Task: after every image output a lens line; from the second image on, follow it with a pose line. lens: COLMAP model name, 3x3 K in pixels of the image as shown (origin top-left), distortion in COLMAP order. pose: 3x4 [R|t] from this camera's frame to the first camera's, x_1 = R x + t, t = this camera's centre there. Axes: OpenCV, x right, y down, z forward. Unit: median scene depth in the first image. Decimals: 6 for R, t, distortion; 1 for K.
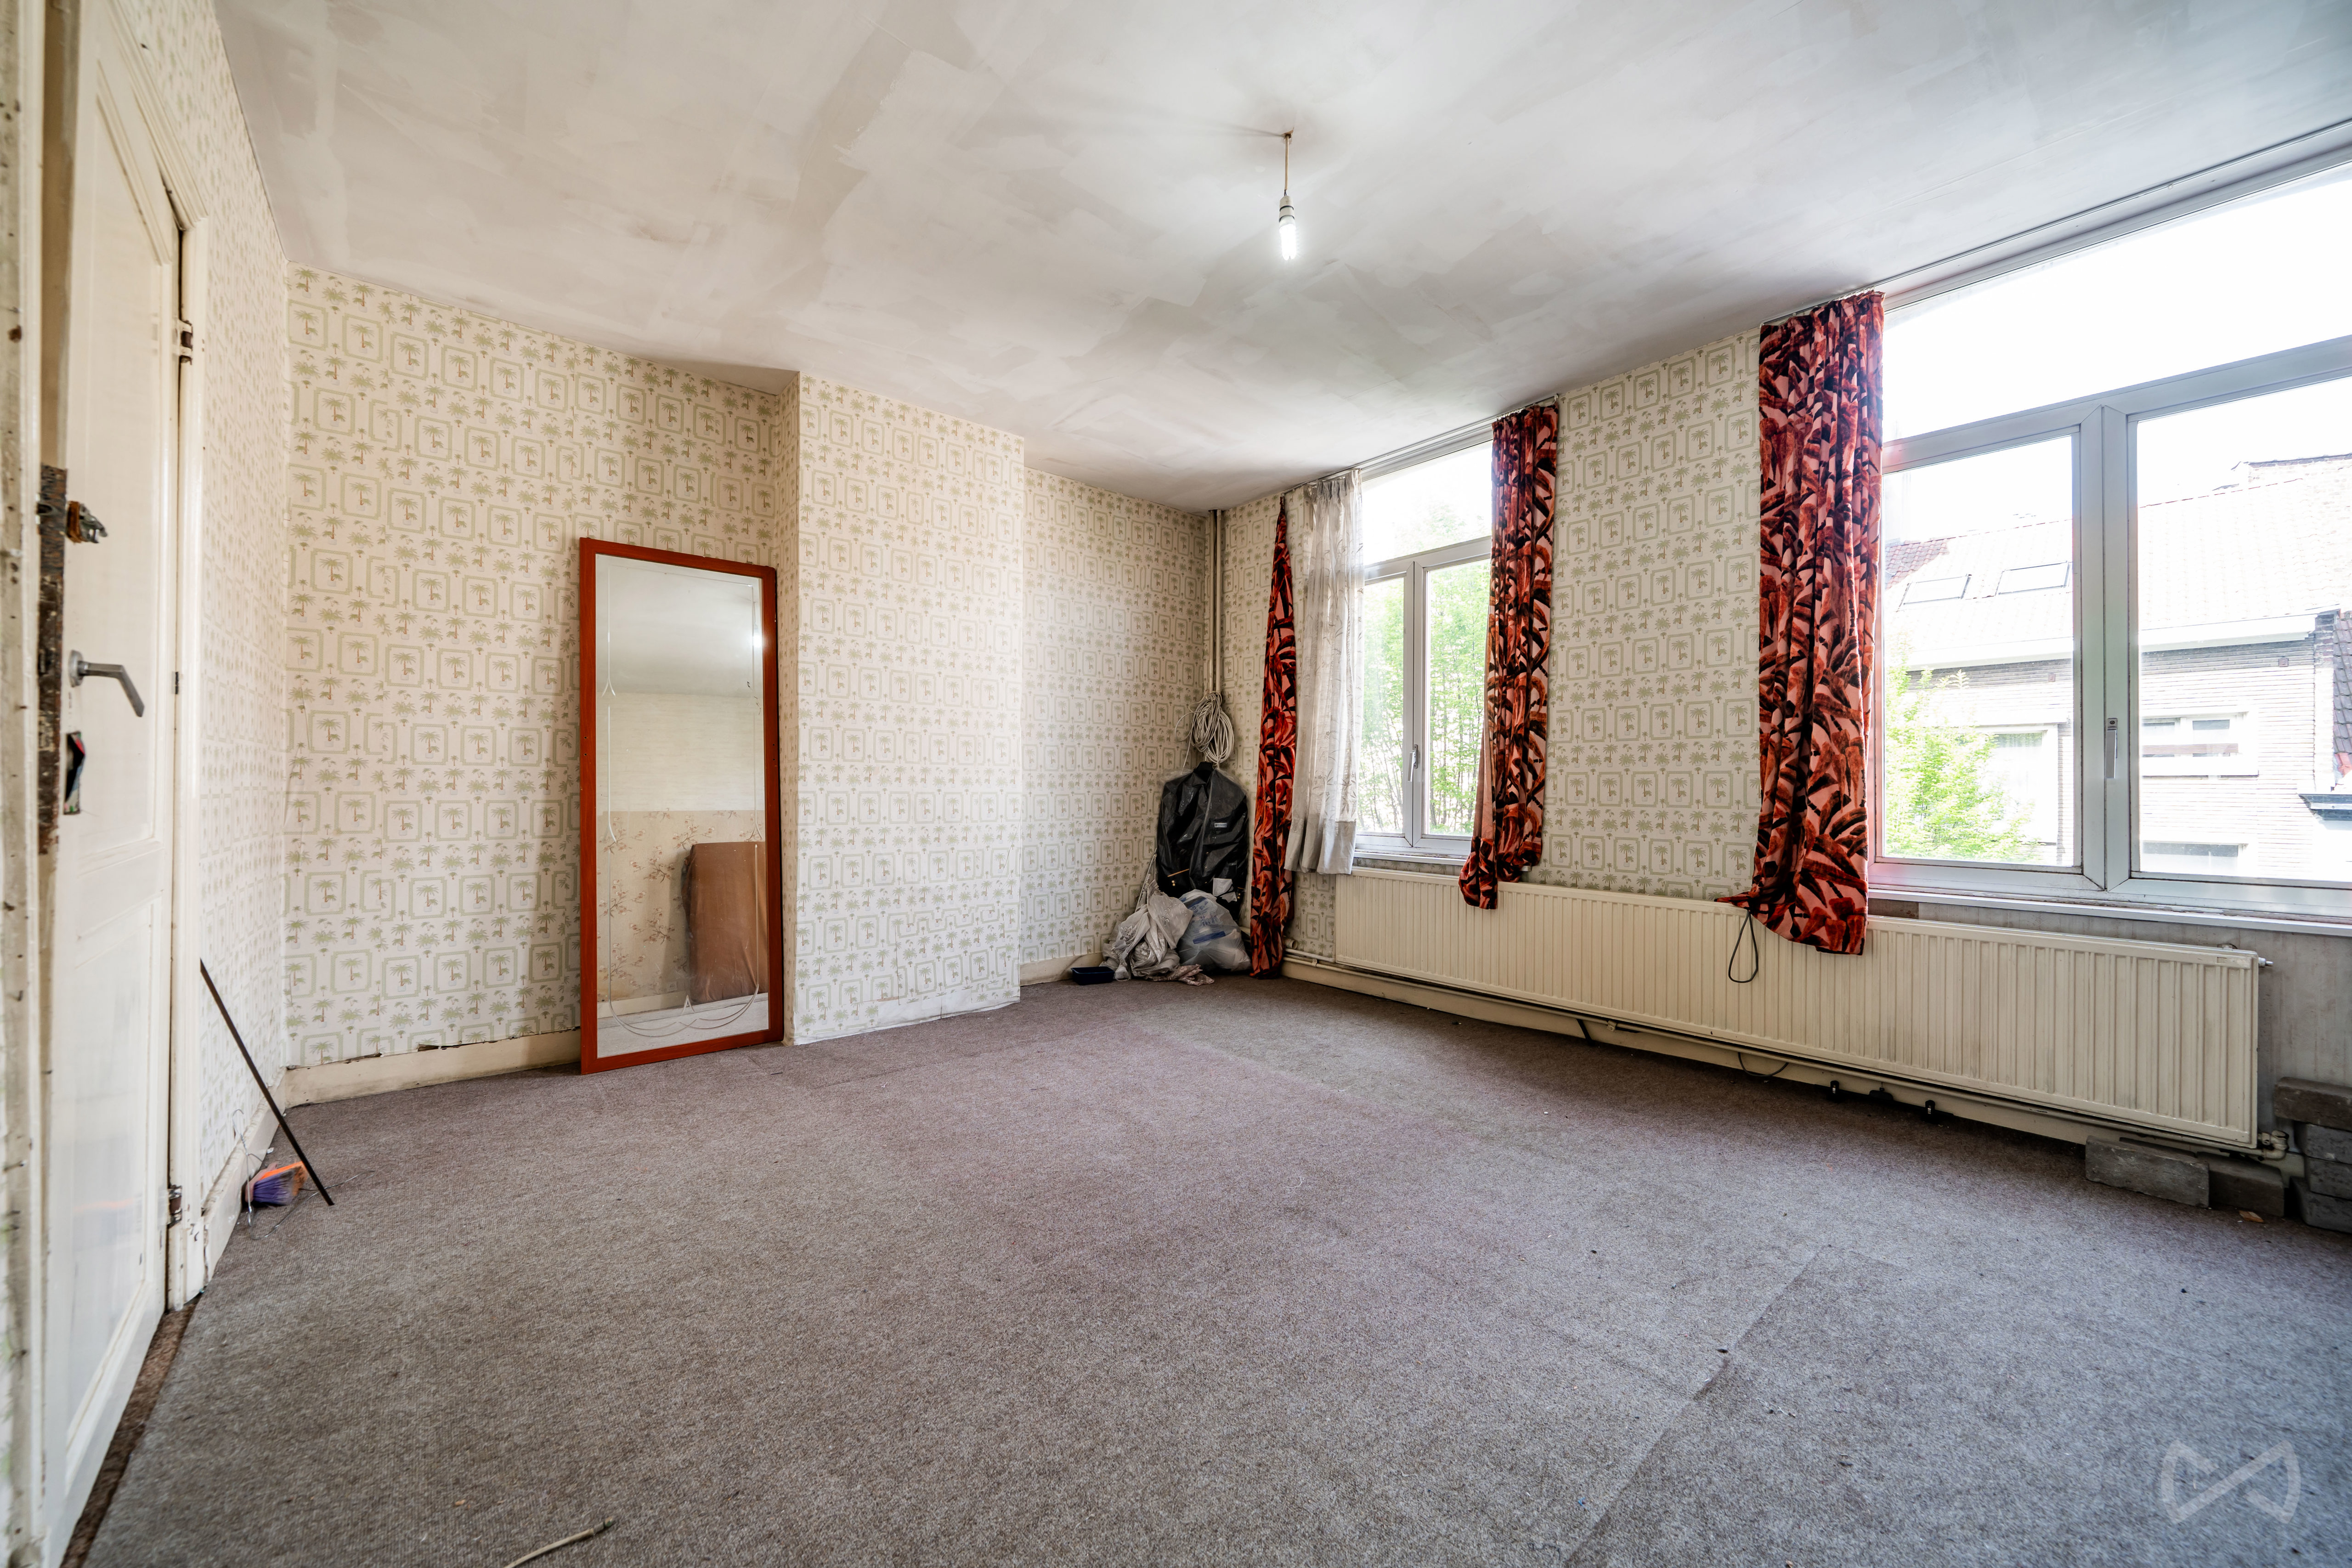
lens RADIAL K [[872.1, 0, 1174.3], [0, 872.1, 781.8], [0, 0, 1]] dist [-0.004644, -0.000057]
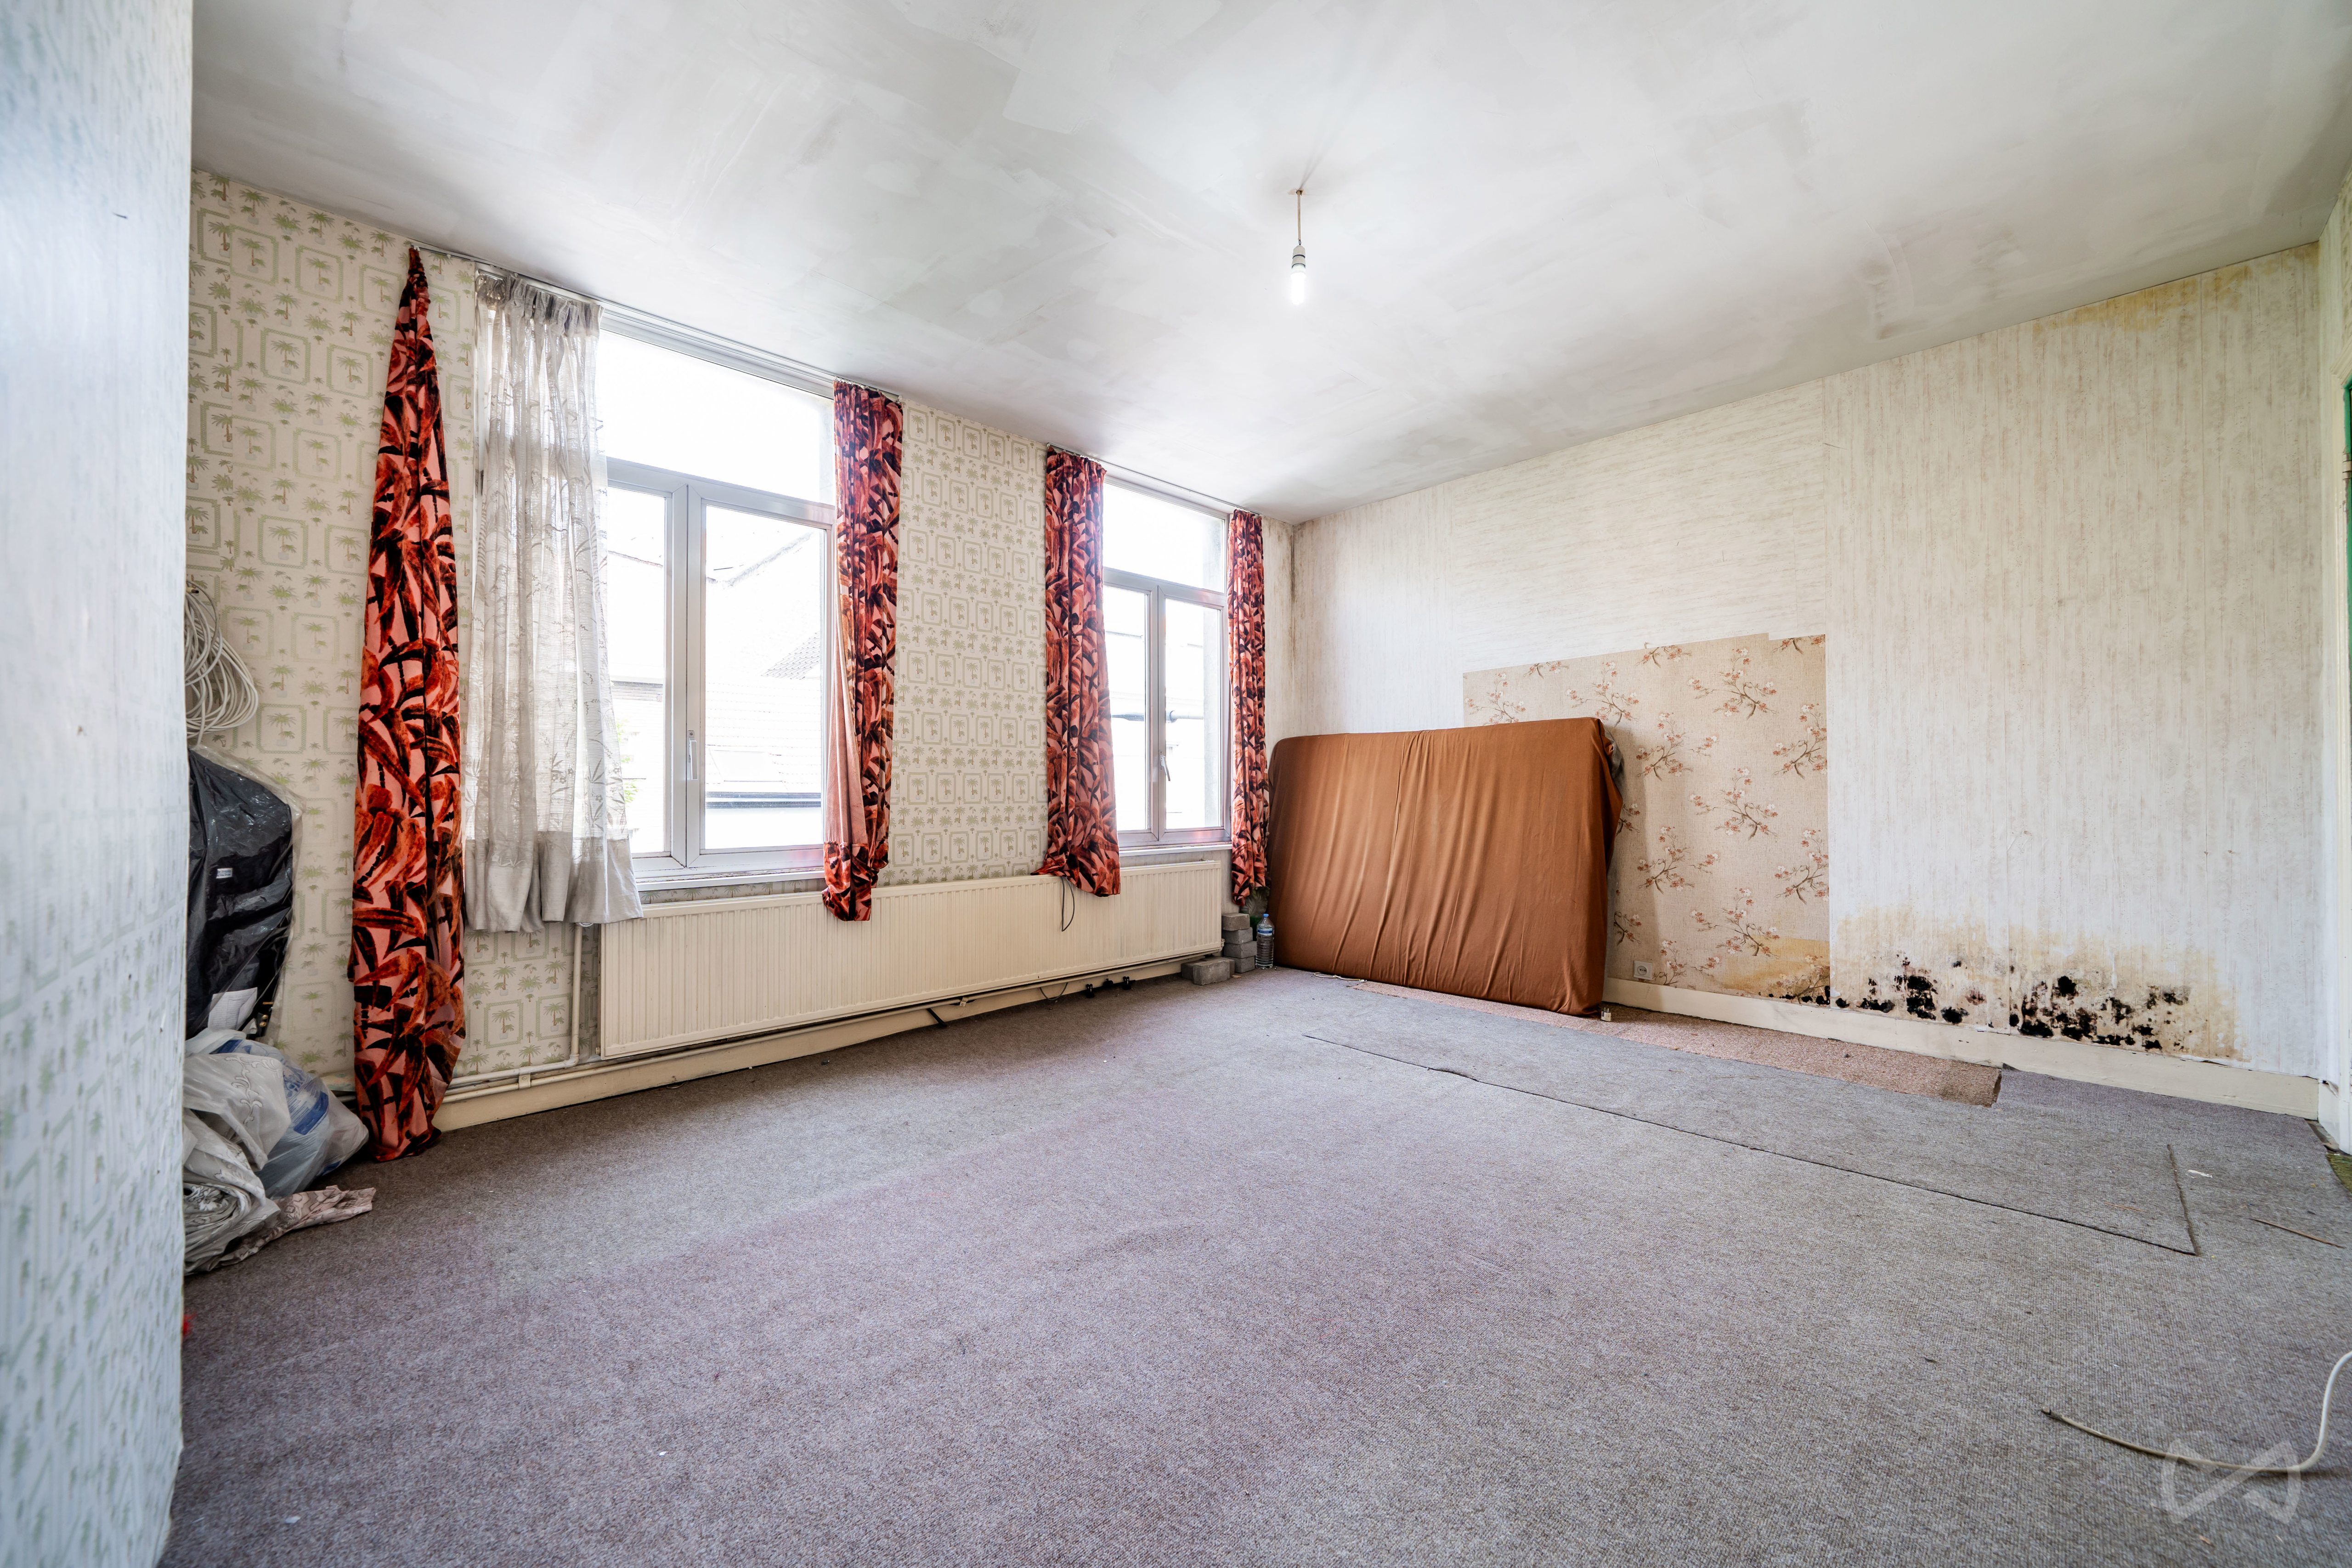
lens RADIAL K [[872.1, 0, 1174.3], [0, 872.1, 781.8], [0, 0, 1]] dist [-0.004644, -0.000057]
pose [[-0.056782, 0.004195, 0.998378, -0.625813], [-0.002835, 0.999986, -0.004363, 0.004217], [-0.998383, -0.003078, -0.056769, 0.799962]]
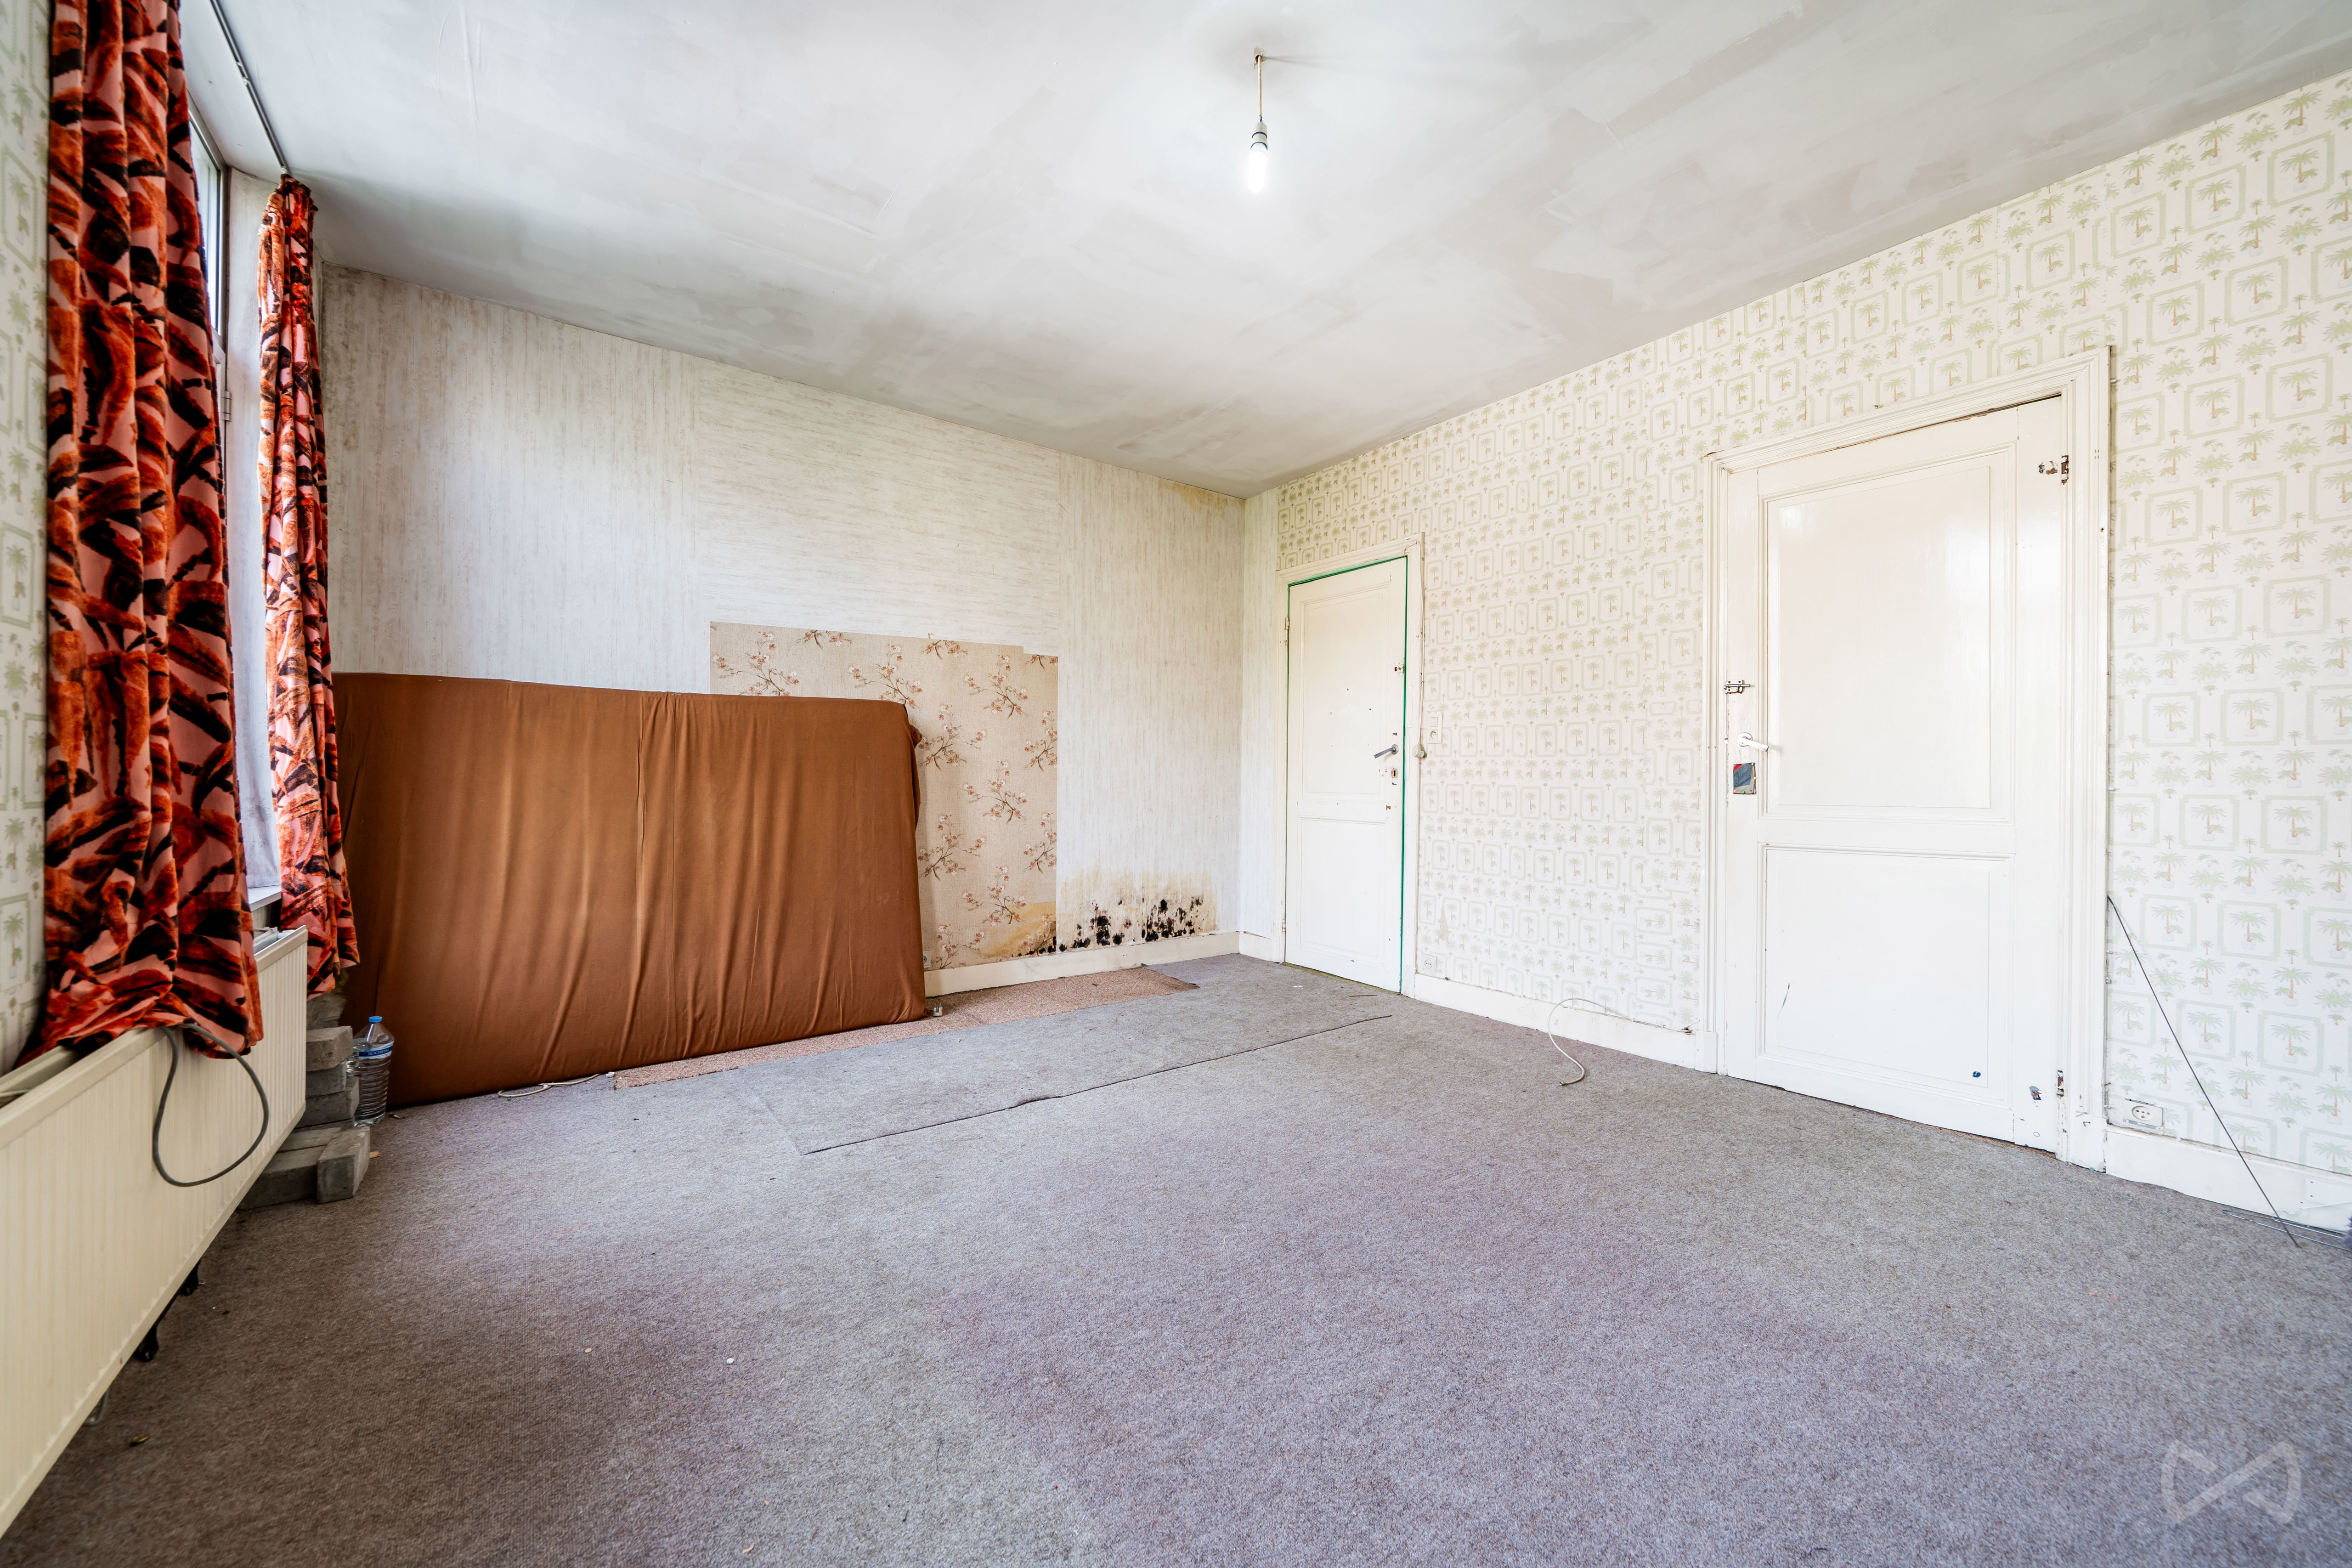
lens RADIAL K [[872.1, 0, 1174.3], [0, 872.1, 781.8], [0, 0, 1]] dist [-0.004644, -0.000057]
pose [[-0.997095, -0.013453, 0.074975, 0.092726], [-0.013794, 0.999897, -0.004032, 0.011619], [-0.074913, -0.005055, -0.997177, 1.253406]]
